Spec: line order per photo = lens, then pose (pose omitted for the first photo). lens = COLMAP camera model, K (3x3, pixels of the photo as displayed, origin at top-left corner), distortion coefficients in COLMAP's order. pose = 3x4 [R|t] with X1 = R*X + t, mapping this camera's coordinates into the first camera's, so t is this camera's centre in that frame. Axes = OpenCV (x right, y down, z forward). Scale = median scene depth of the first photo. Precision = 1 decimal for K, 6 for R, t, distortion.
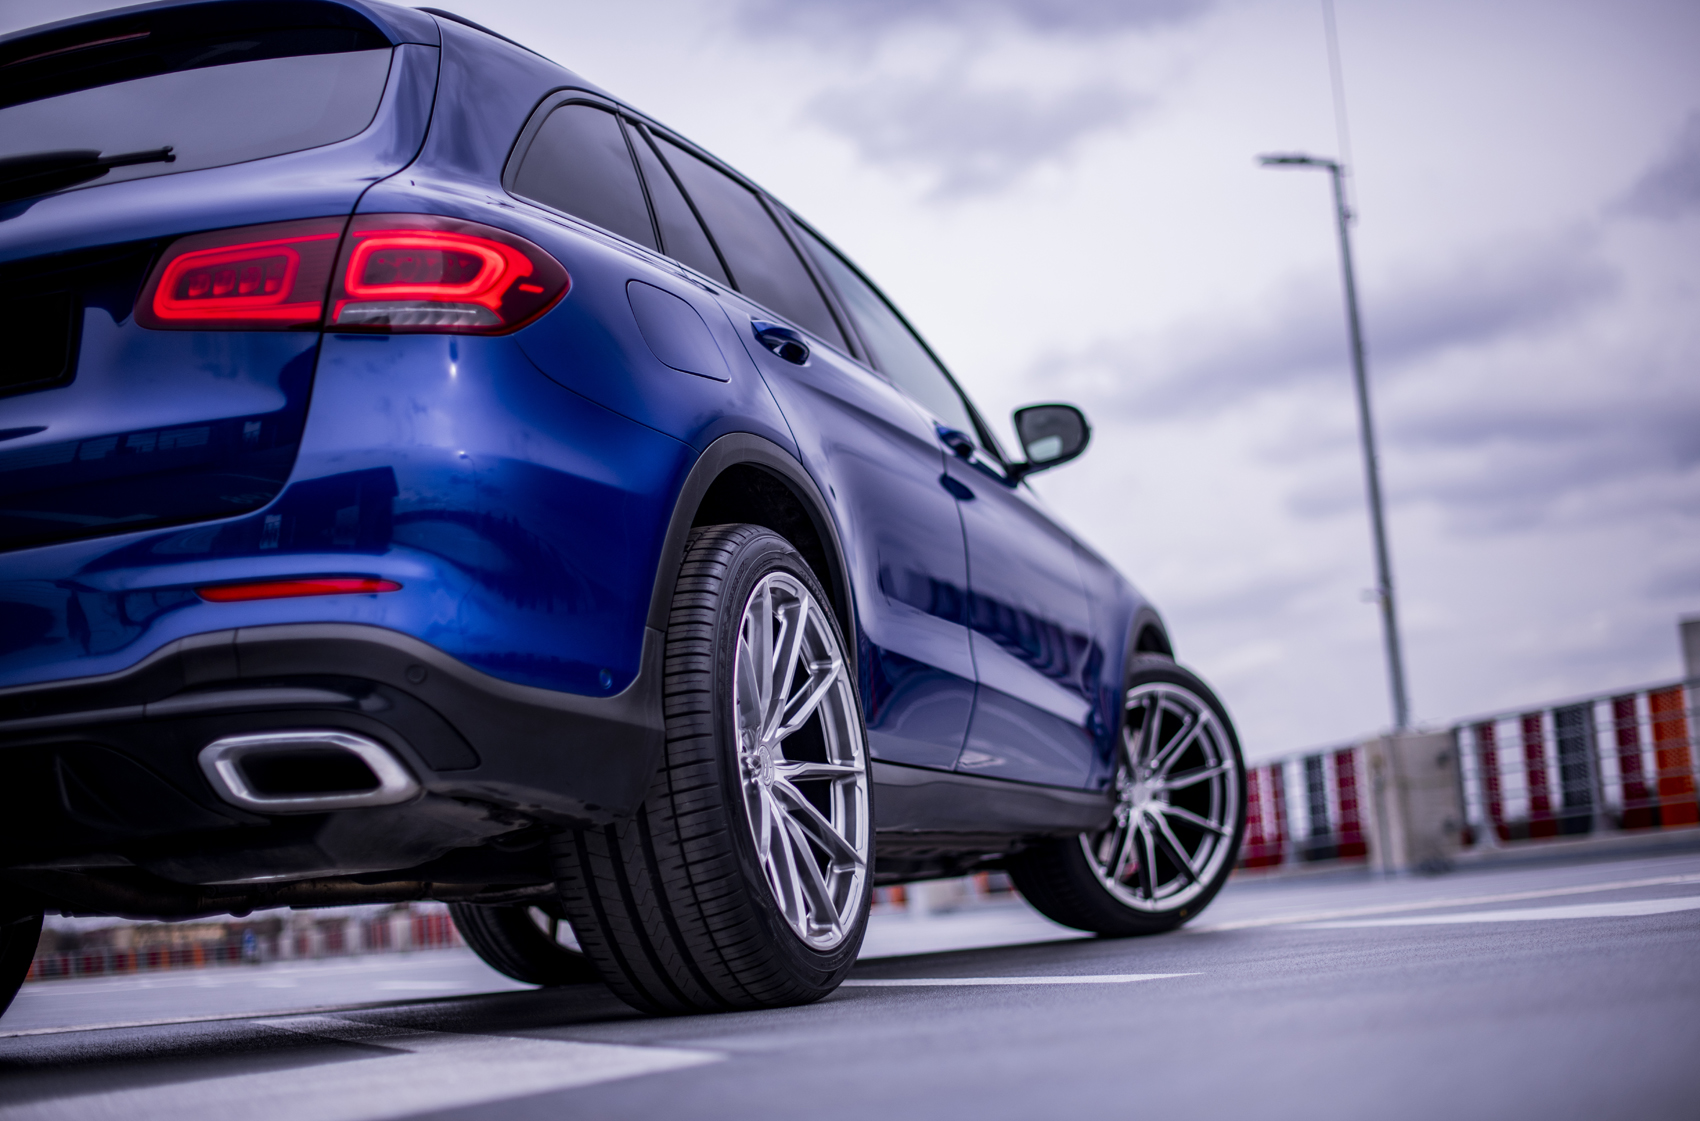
lens RADIAL K [[2515.4, 0, 850.0], [0, 2515.4, 560.5], [0, 0, 1]] dist [-0.170473, 0.116747]
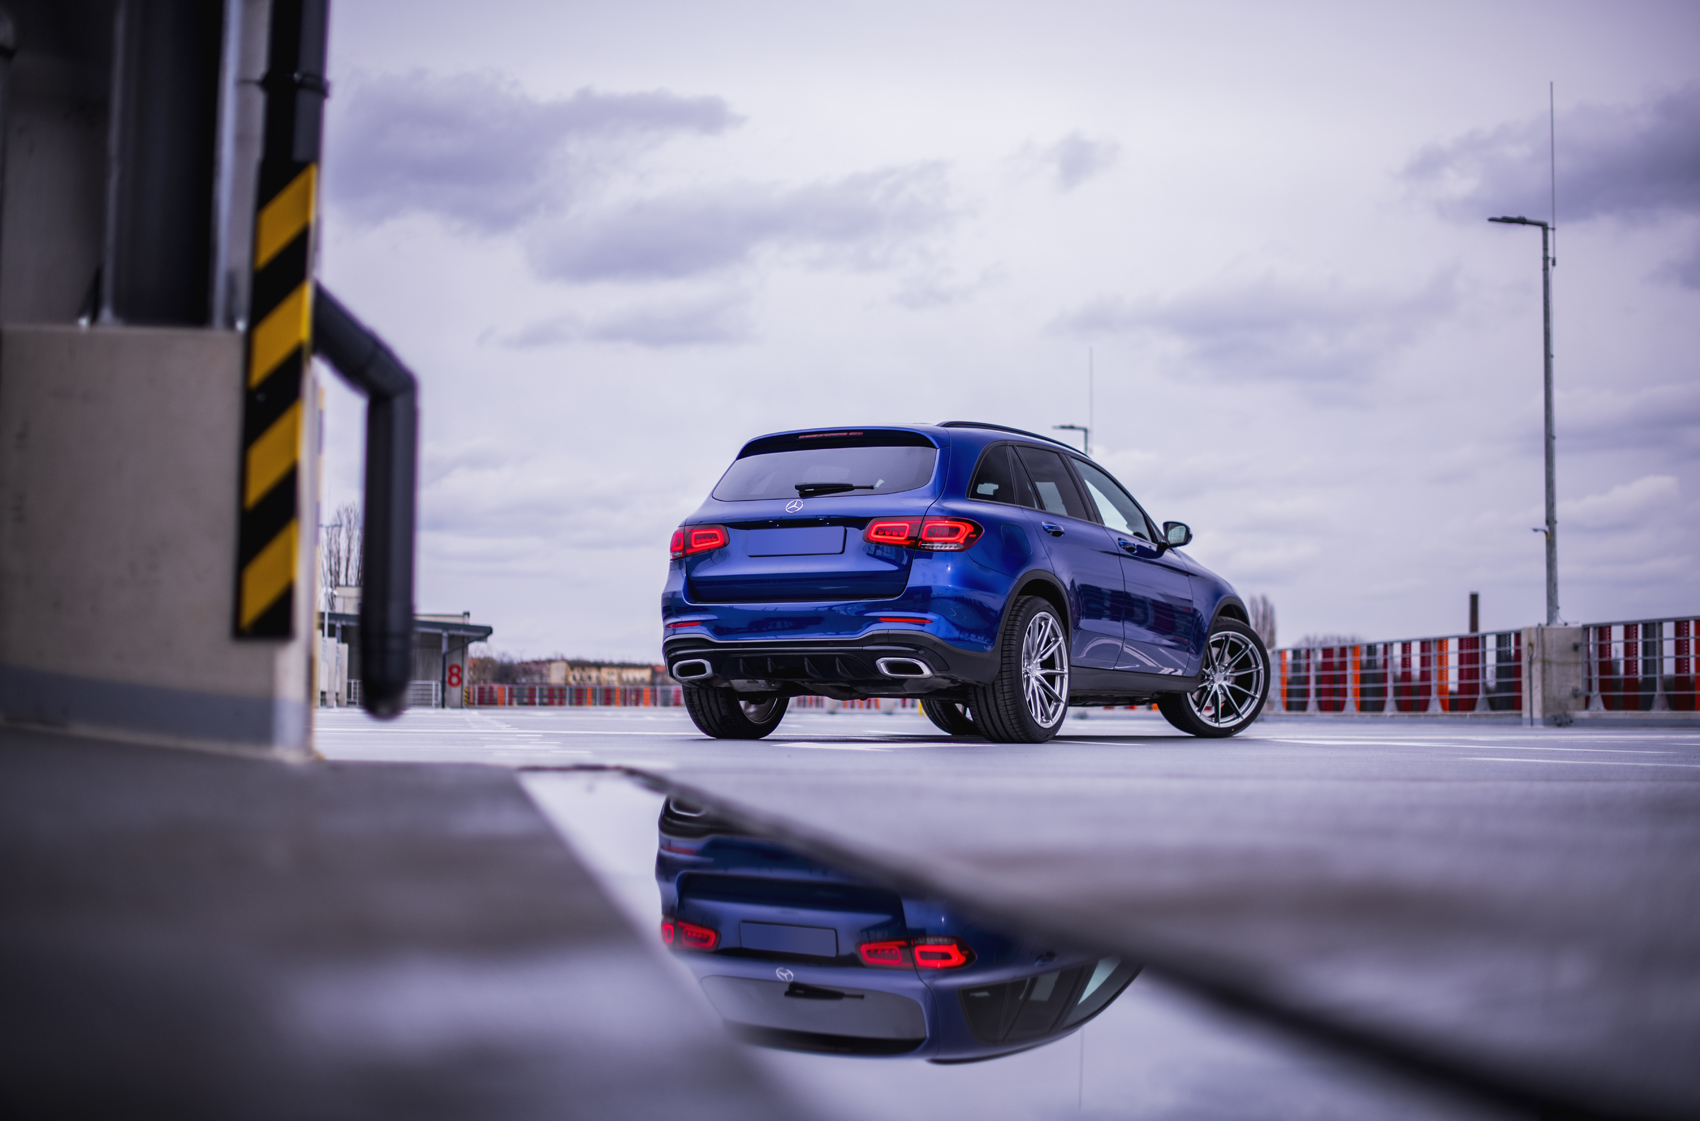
lens RADIAL K [[2515.4, 0, 850.0], [0, 2515.4, 560.5], [0, 0, 1]] dist [-0.170473, 0.116747]
pose [[0.982829, 0.084387, -0.164092, 0.200296], [-0.069661, 0.993177, 0.093523, -0.273483], [0.170865, -0.080487, 0.982002, -1.752908]]
